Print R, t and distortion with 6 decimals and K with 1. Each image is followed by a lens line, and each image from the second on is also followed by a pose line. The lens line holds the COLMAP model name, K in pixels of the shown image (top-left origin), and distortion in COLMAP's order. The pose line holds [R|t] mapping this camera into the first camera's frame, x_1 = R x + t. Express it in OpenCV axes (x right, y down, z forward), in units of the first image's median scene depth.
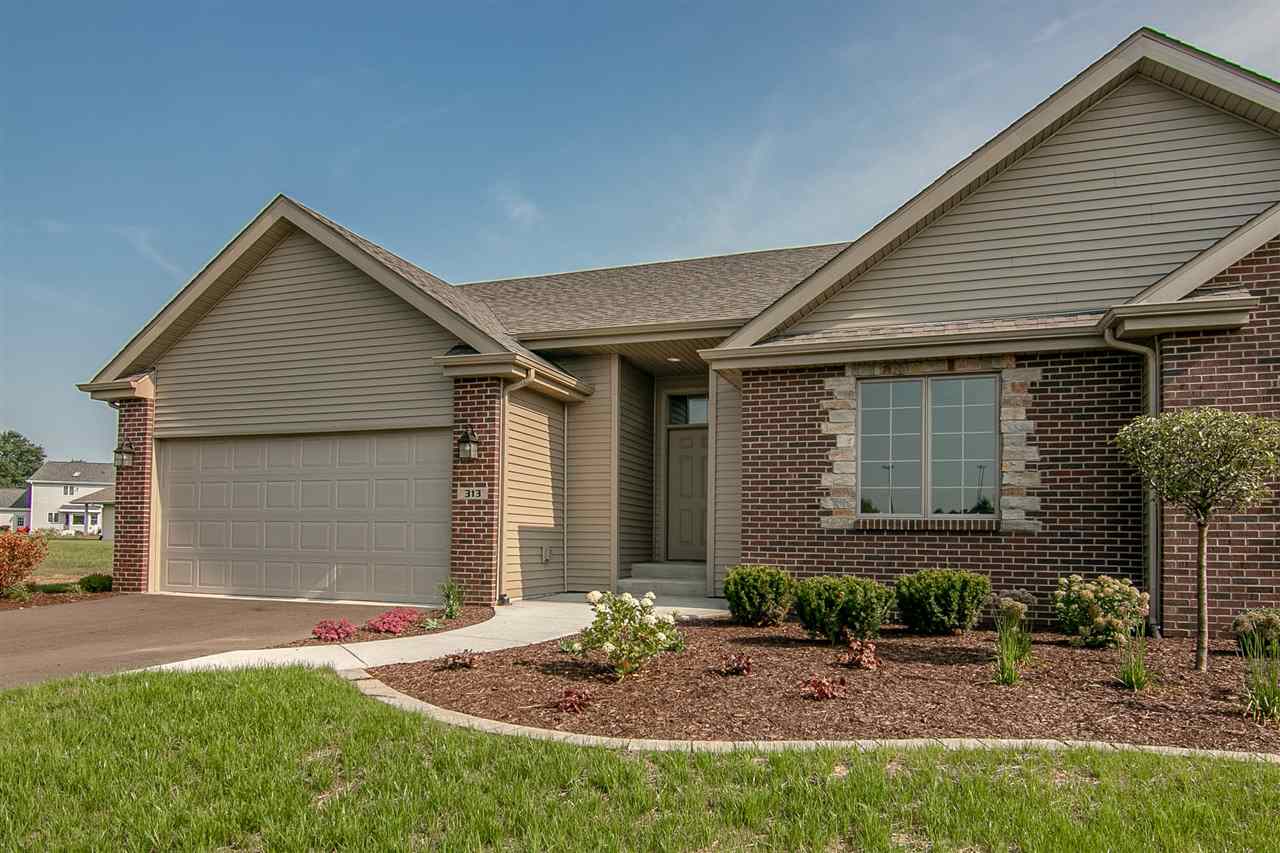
lens RADIAL K [[658.5, 0, 640.0], [0, 658.5, 426.5], [0, 0, 1]] dist [-0.005347, -0.000496]
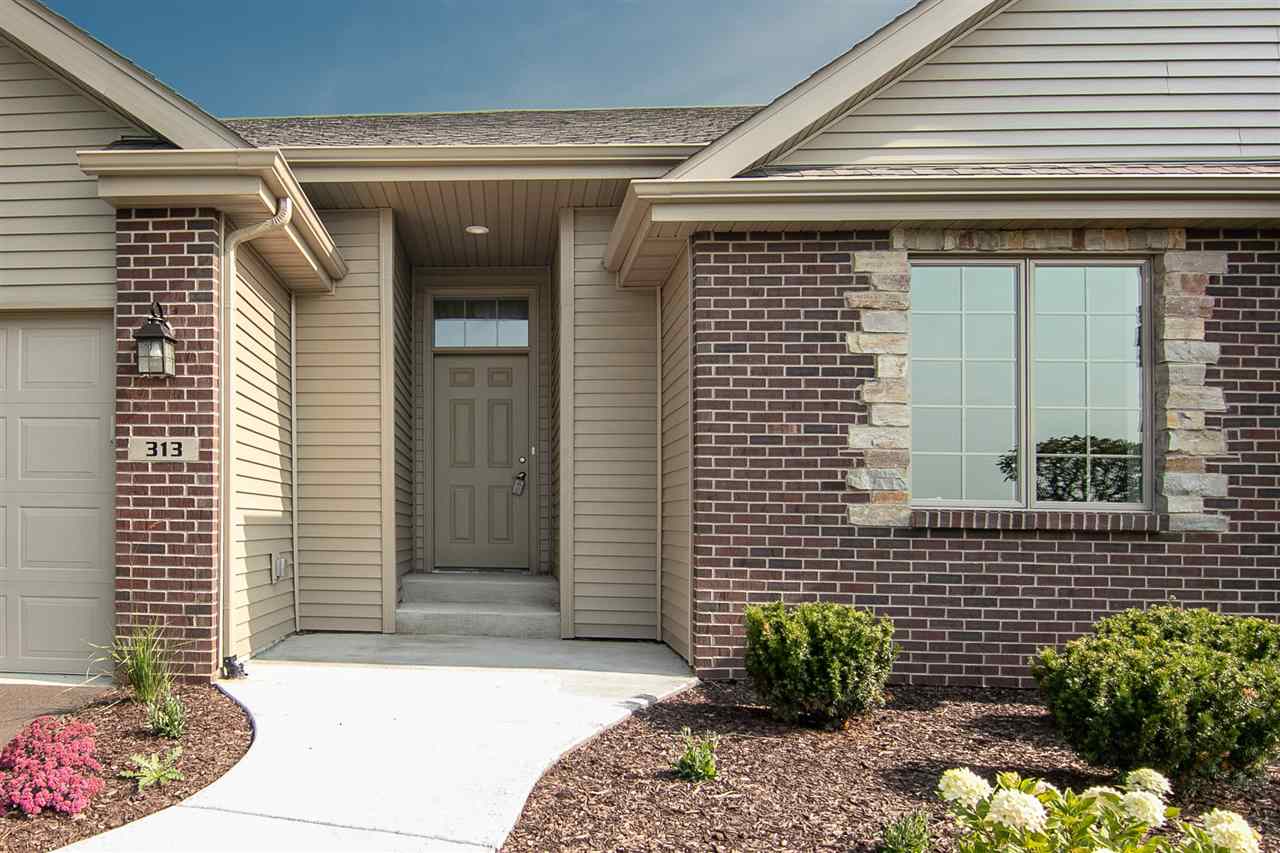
lens RADIAL K [[1087.5, 0, 639.9], [0, 1087.5, 434.8], [0, 0, 1]] dist [-0.019390, -0.001142]
pose [[0.975799, 0.022878, 0.217470, -0.088994], [-0.039747, 0.996502, 0.073514, 0.020110], [-0.215028, -0.080379, 0.973295, 0.162438]]
